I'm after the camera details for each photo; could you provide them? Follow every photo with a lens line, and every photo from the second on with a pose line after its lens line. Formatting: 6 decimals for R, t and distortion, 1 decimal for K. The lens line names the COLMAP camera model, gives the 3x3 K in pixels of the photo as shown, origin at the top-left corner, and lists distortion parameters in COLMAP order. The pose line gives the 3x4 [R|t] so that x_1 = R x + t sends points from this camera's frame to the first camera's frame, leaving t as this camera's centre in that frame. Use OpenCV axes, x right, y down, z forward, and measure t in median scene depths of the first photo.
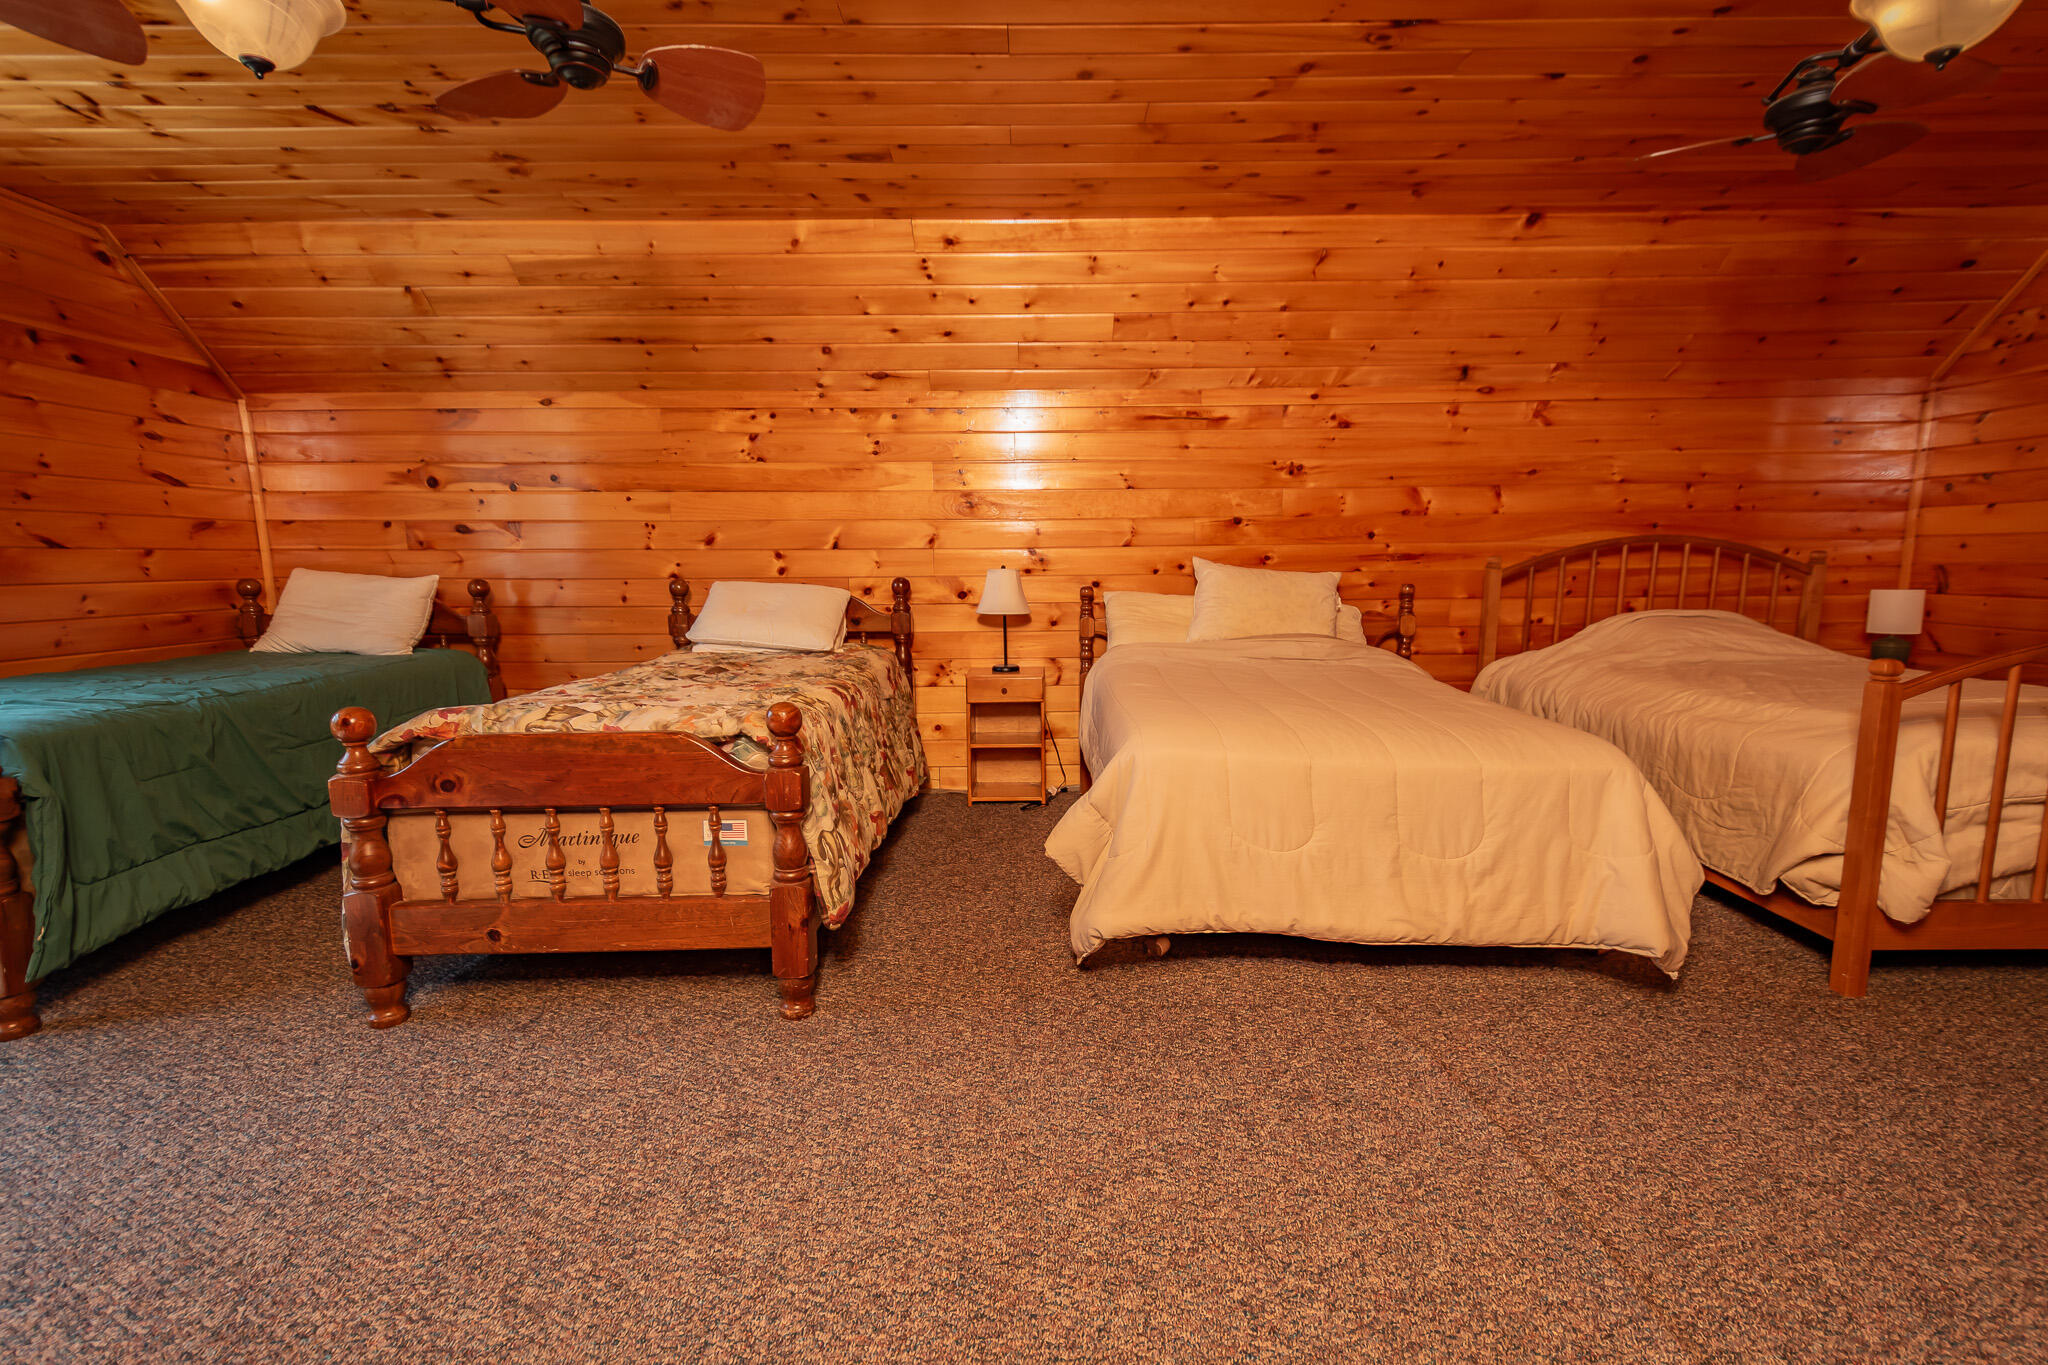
lens RADIAL K [[915.3, 0, 1024.0], [0, 915.3, 682.5], [0, 0, 1]] dist [0.011569, -0.000108]
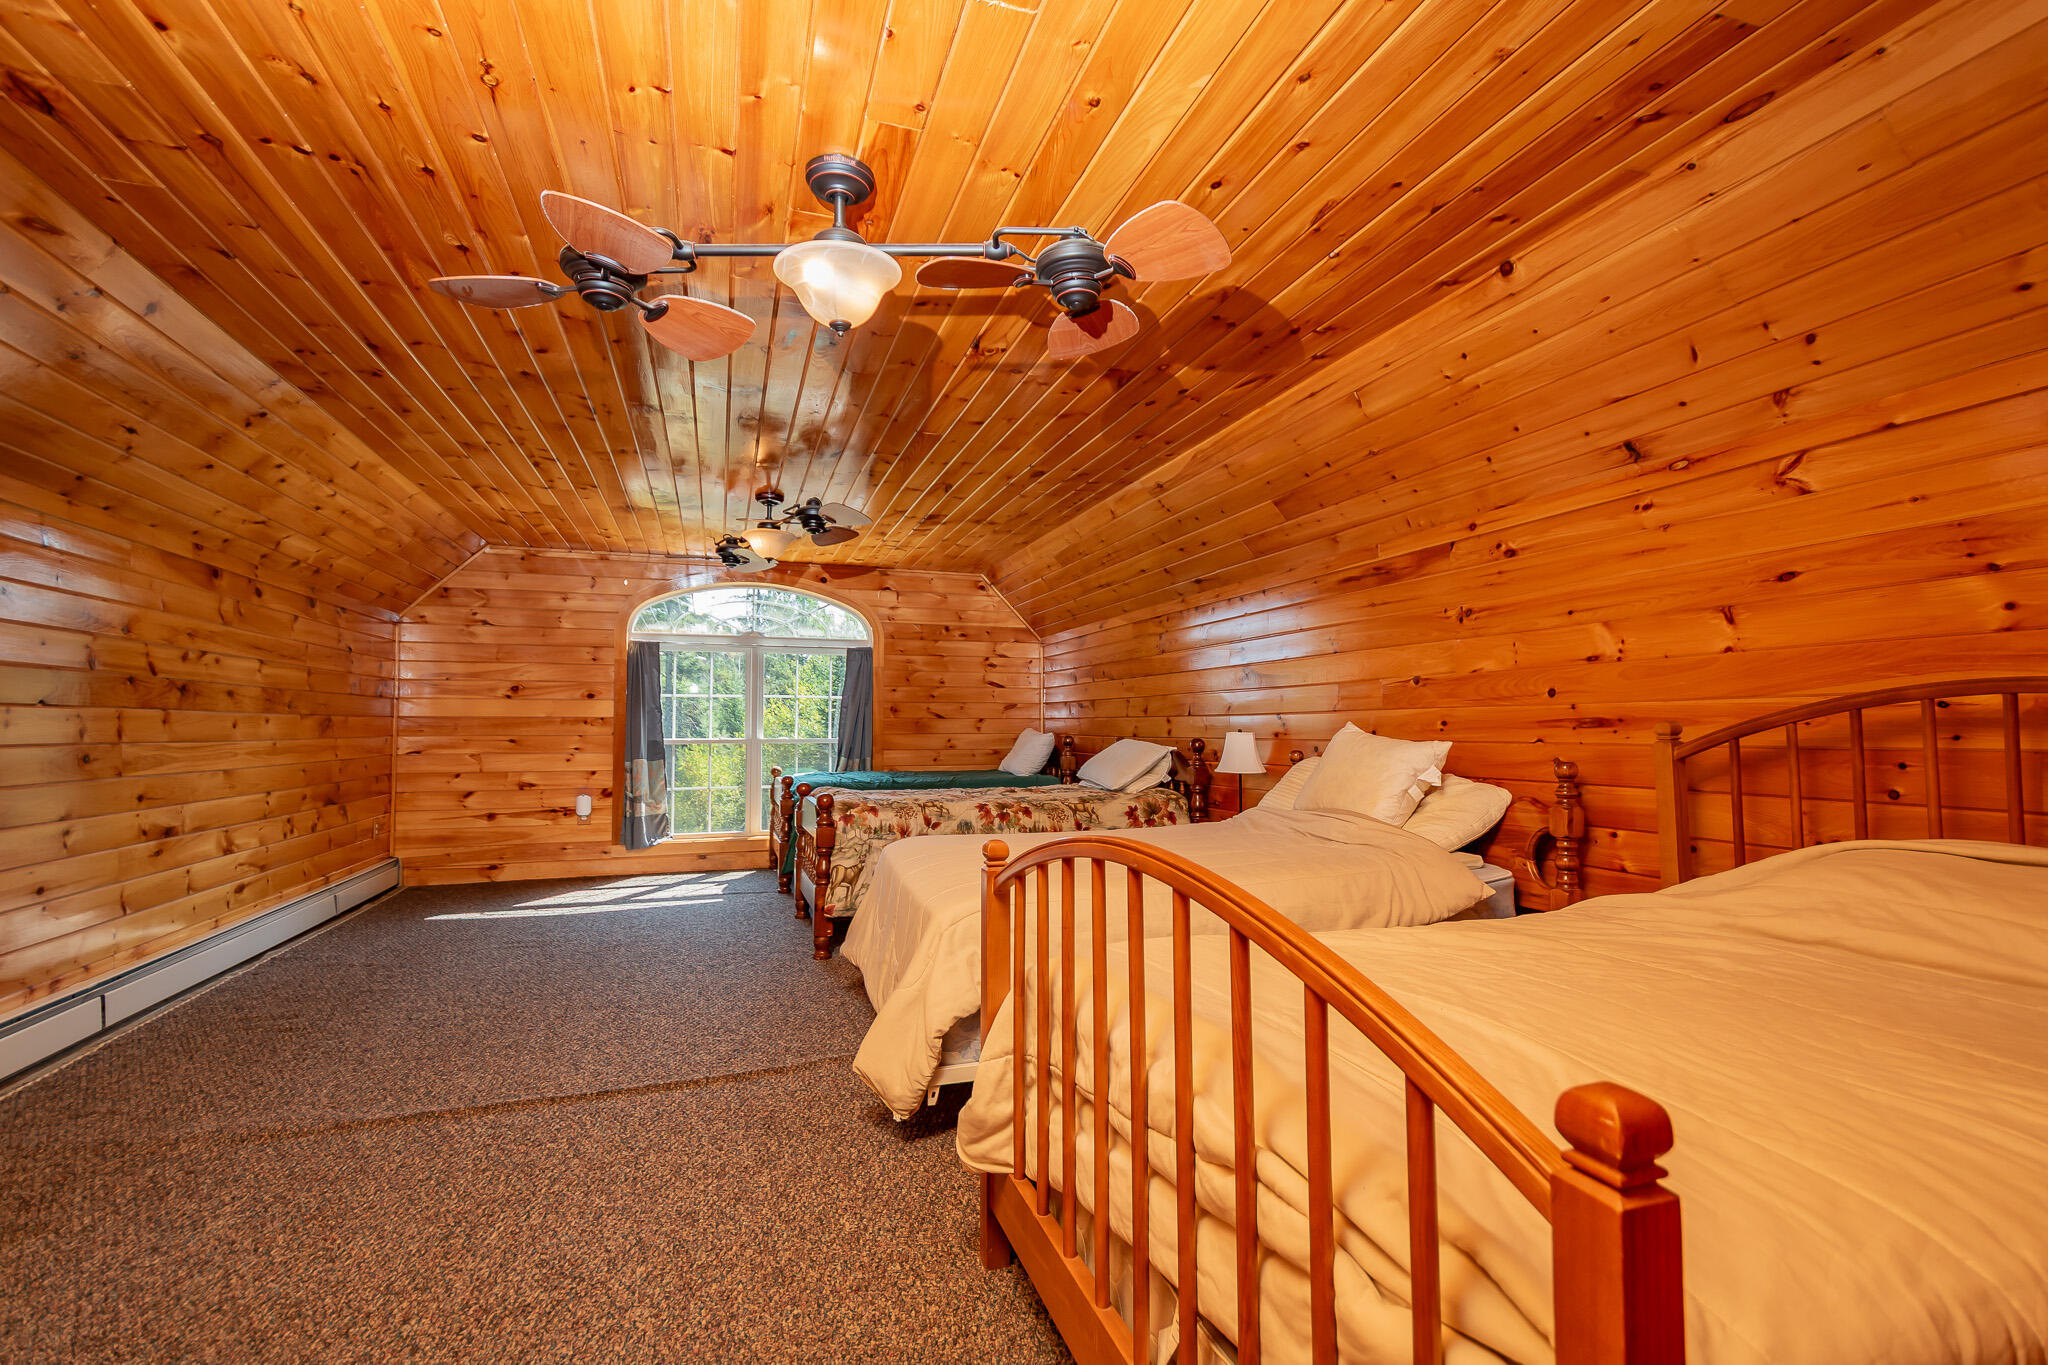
lens RADIAL K [[897.4, 0, 1024.0], [0, 897.4, 682.5], [0, 0, 1]] dist [-0.001544, -0.000216]
pose [[0.327913, -0.040967, -0.943819, 0.940538], [-0.132632, 0.987168, -0.088930, -0.052739], [0.935351, 0.154342, 0.318272, 0.399799]]
